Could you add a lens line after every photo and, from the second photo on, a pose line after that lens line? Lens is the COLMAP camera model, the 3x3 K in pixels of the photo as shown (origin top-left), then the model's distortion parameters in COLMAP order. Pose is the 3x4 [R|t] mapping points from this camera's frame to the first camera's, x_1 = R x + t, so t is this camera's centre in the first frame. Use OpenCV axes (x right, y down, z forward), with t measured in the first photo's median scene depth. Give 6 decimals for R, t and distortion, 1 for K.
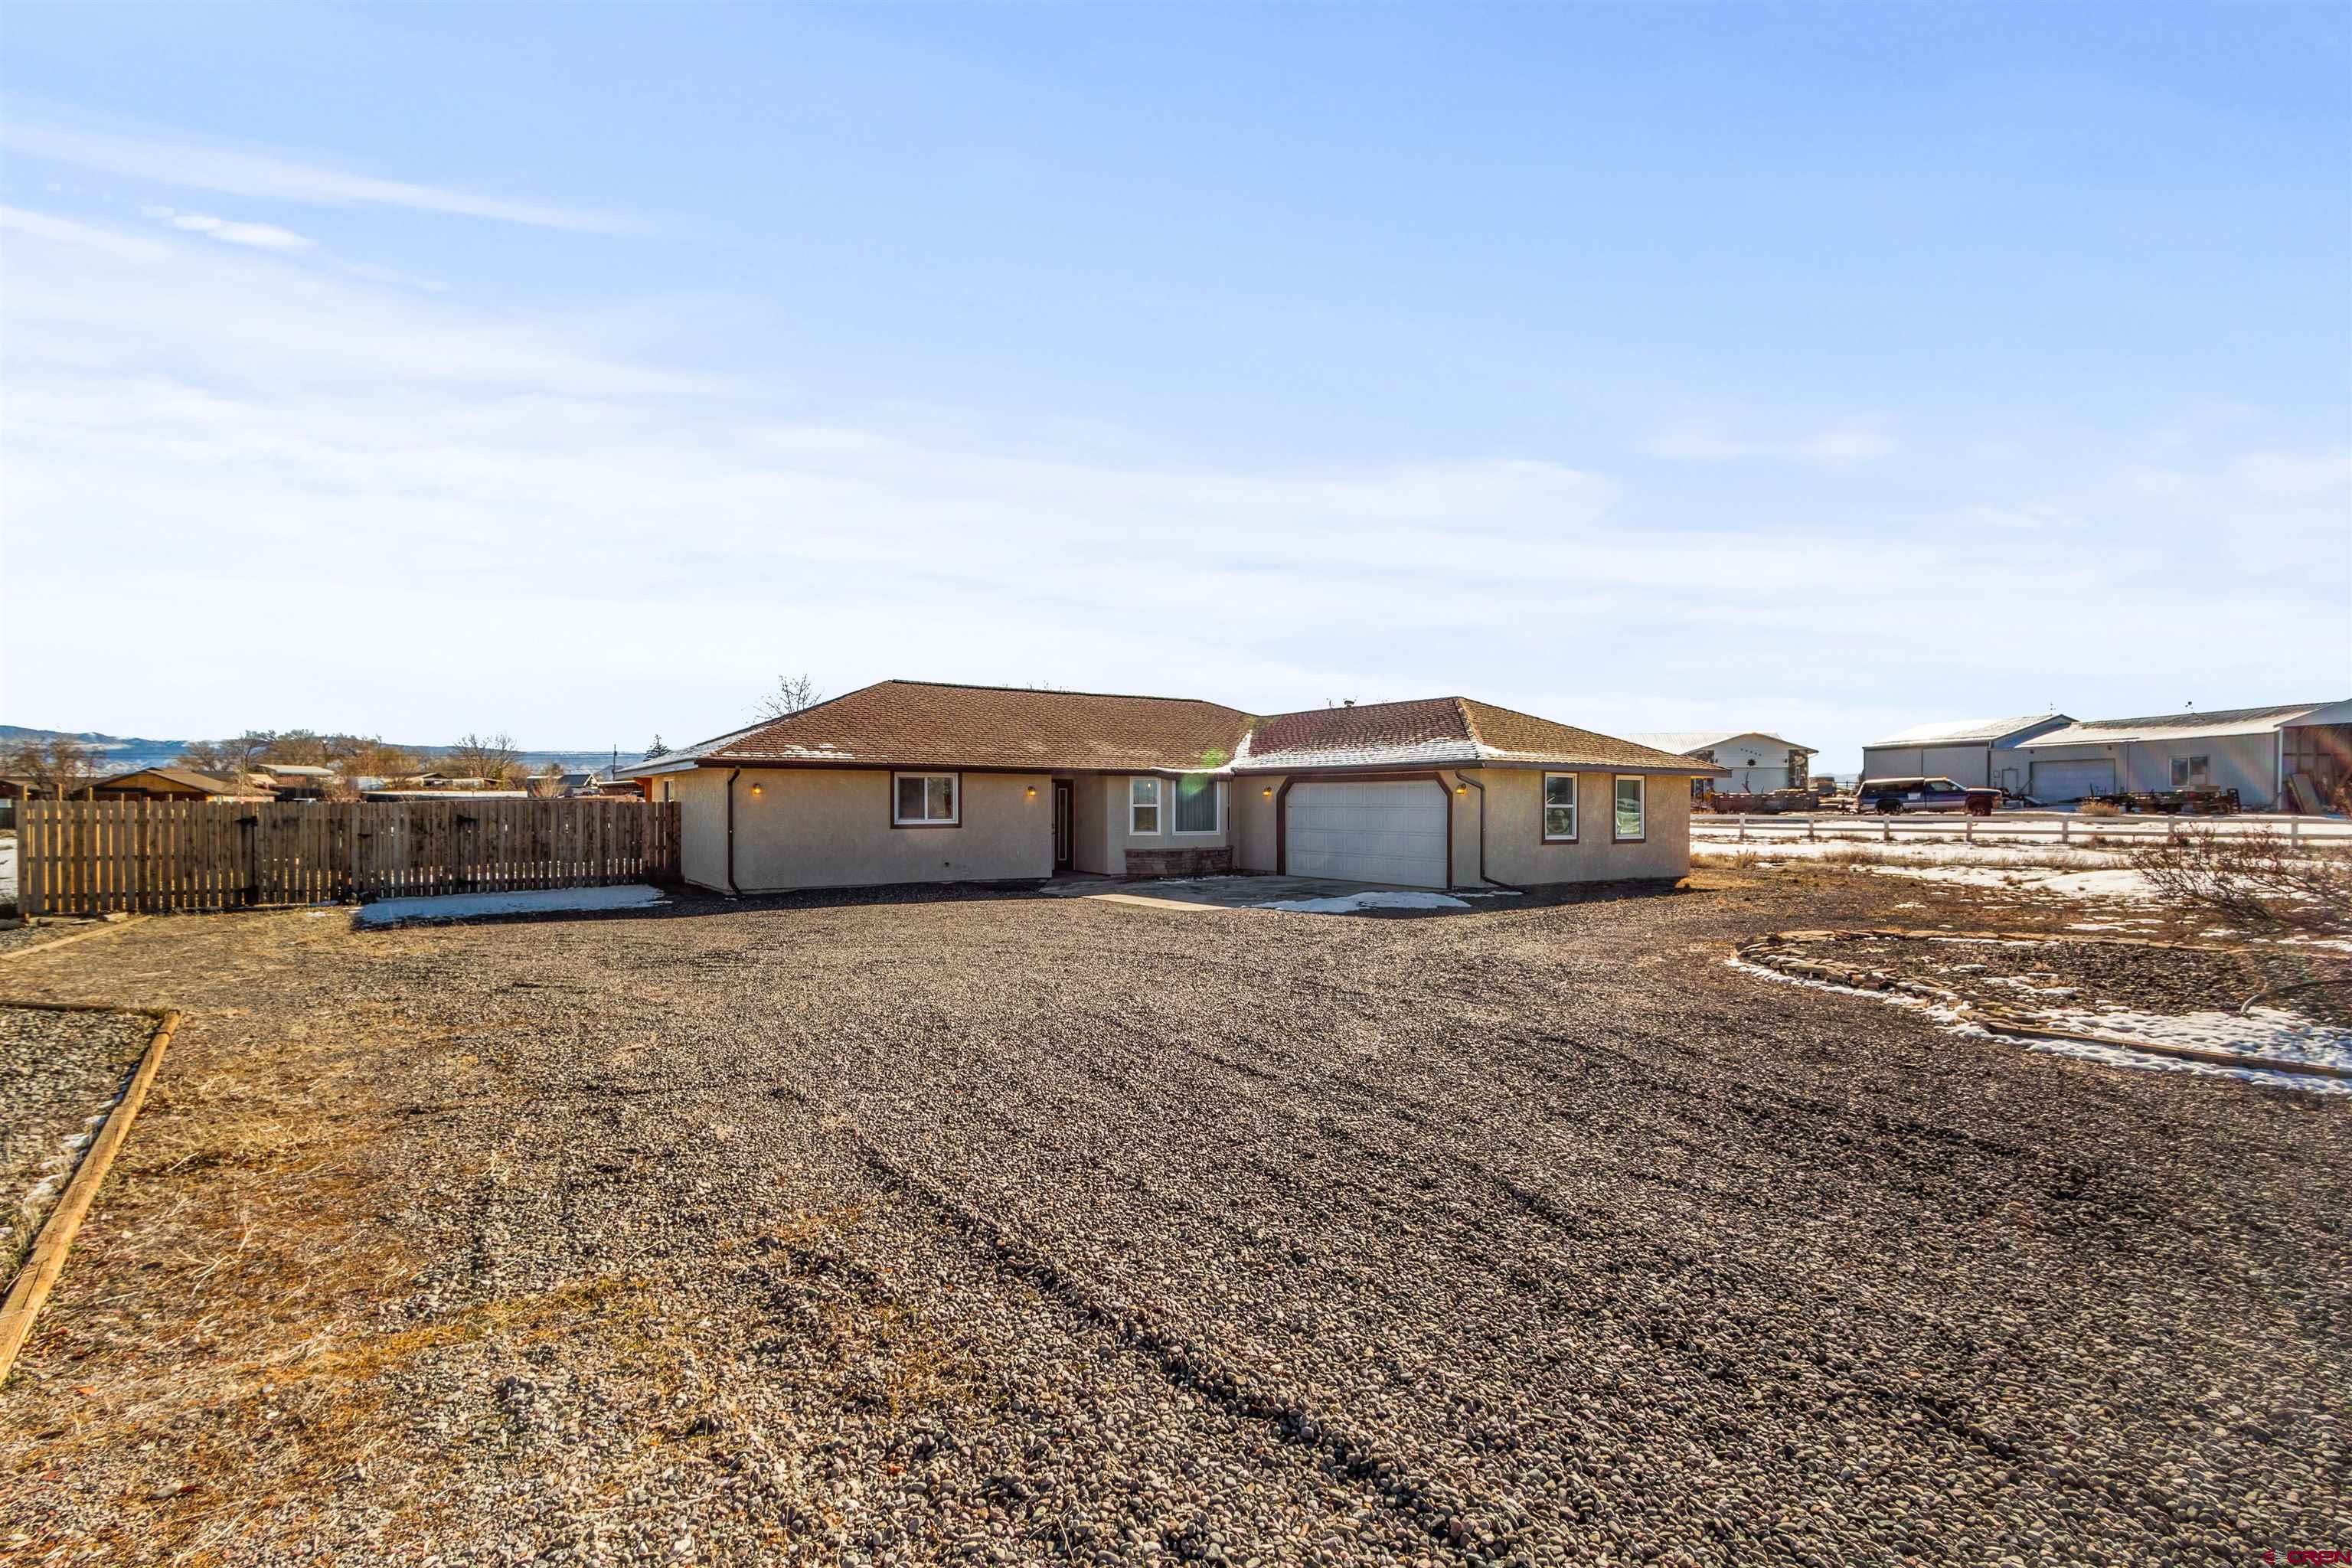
lens RADIAL K [[1107.9, 0, 1181.3], [0, 1107.9, 784.1], [0, 0, 1]] dist [0.002963, 0.000882]
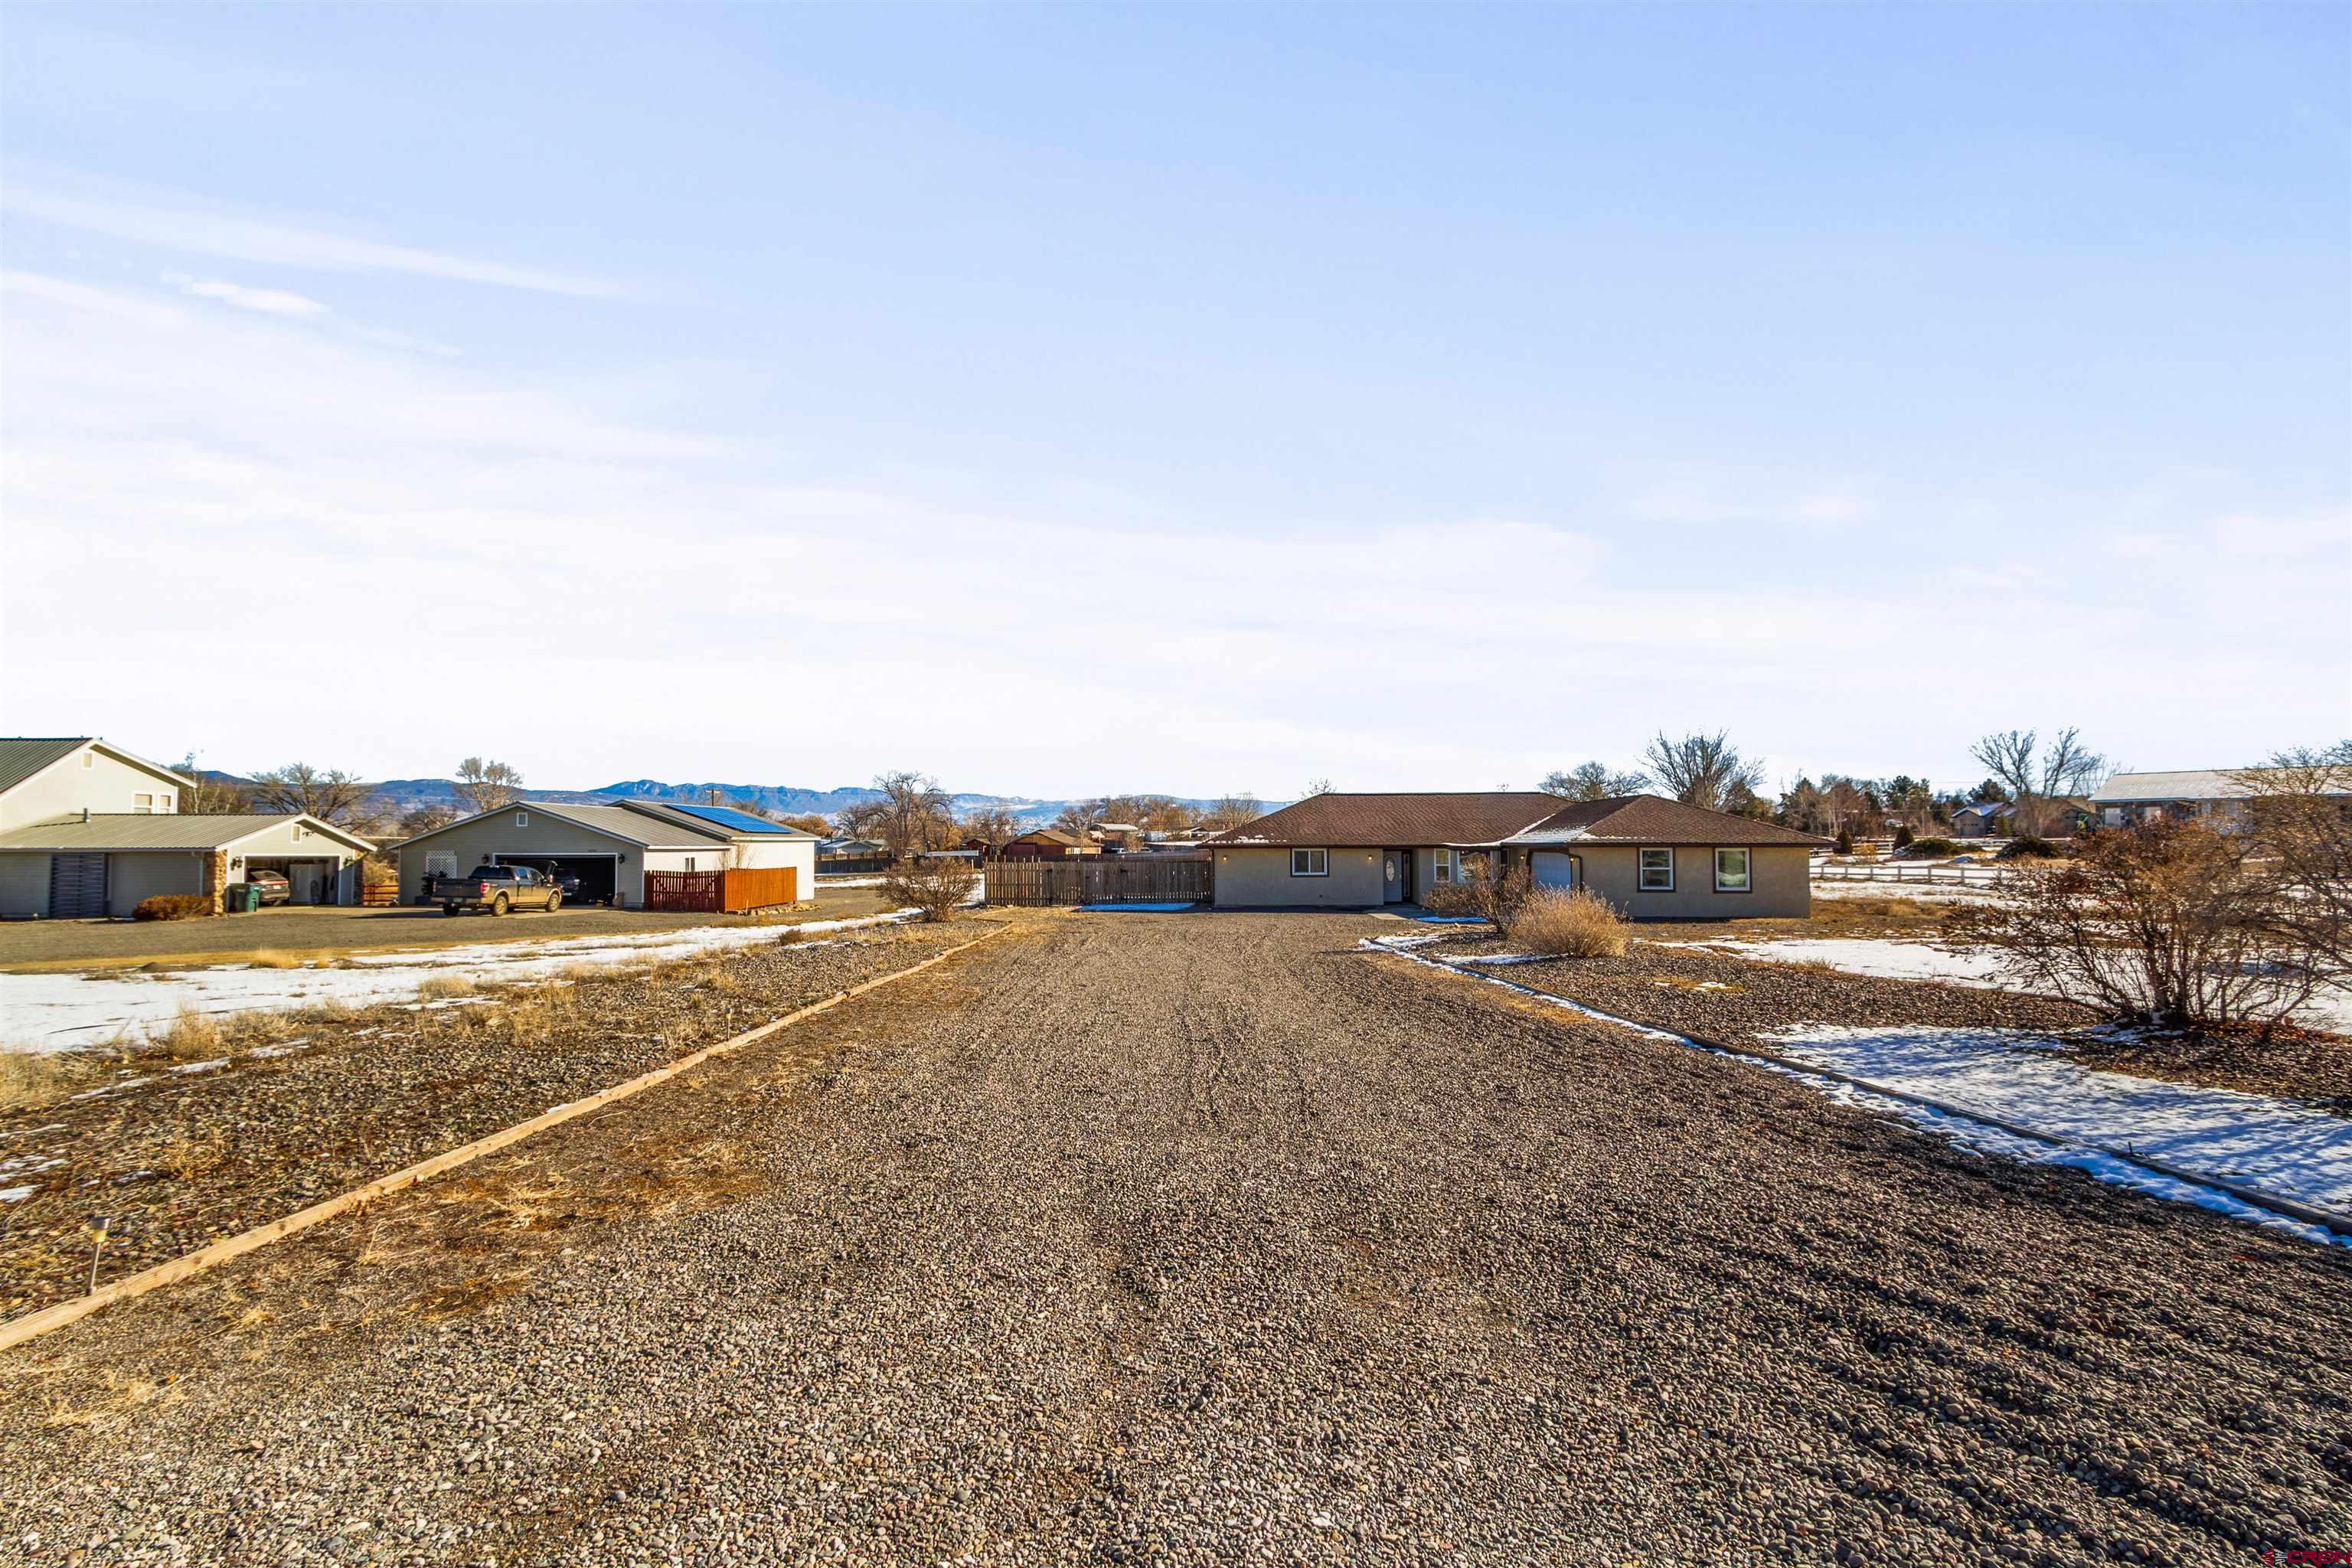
lens RADIAL K [[1107.9, 0, 1178.2], [0, 1107.9, 789.6], [0, 0, 1]] dist [0.002963, 0.000882]
pose [[0.807532, -0.033576, -0.588867, 0.655681], [0.013921, 0.999185, -0.037881, -0.038580], [0.589659, 0.022393, 0.807342, -0.638080]]
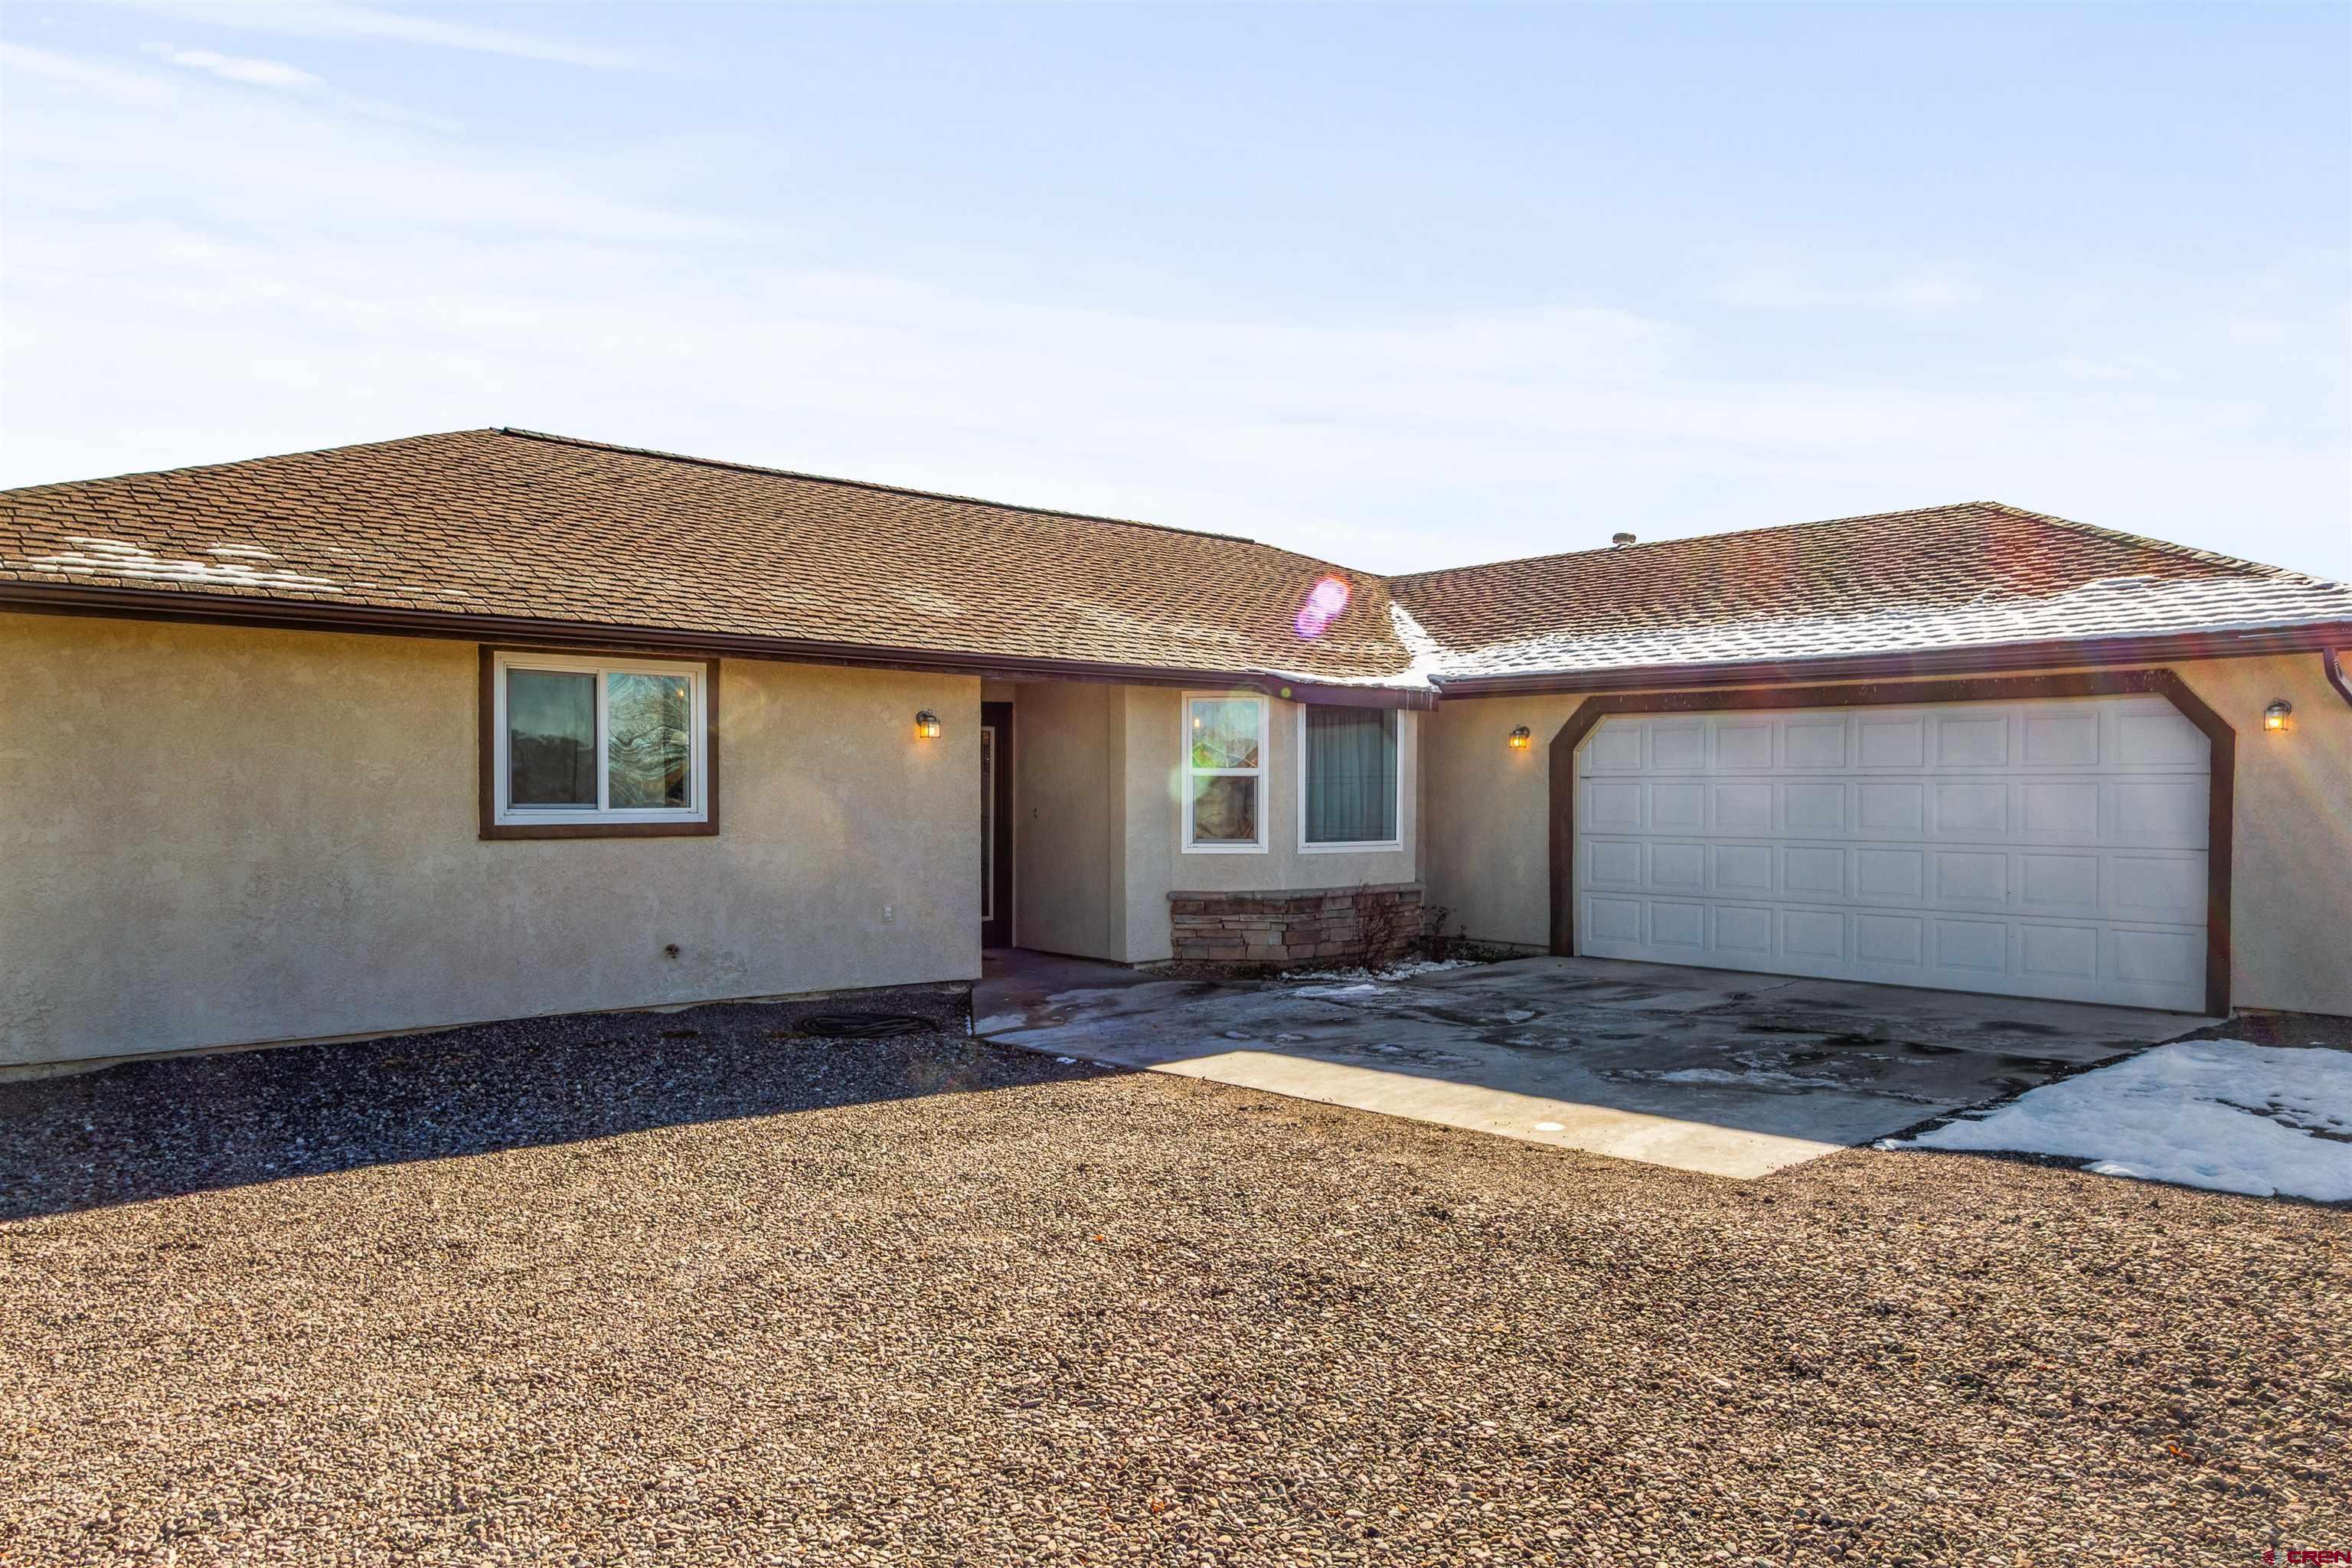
lens RADIAL K [[1624.8, 0, 1171.5], [0, 1624.8, 784.0], [0, 0, 1]] dist [-0.006752, -0.000420]
pose [[0.994025, 0.001451, 0.109146, -0.109757], [-0.002899, 0.999910, 0.013107, 0.016461], [-0.109117, -0.013345, 0.993939, 0.478629]]
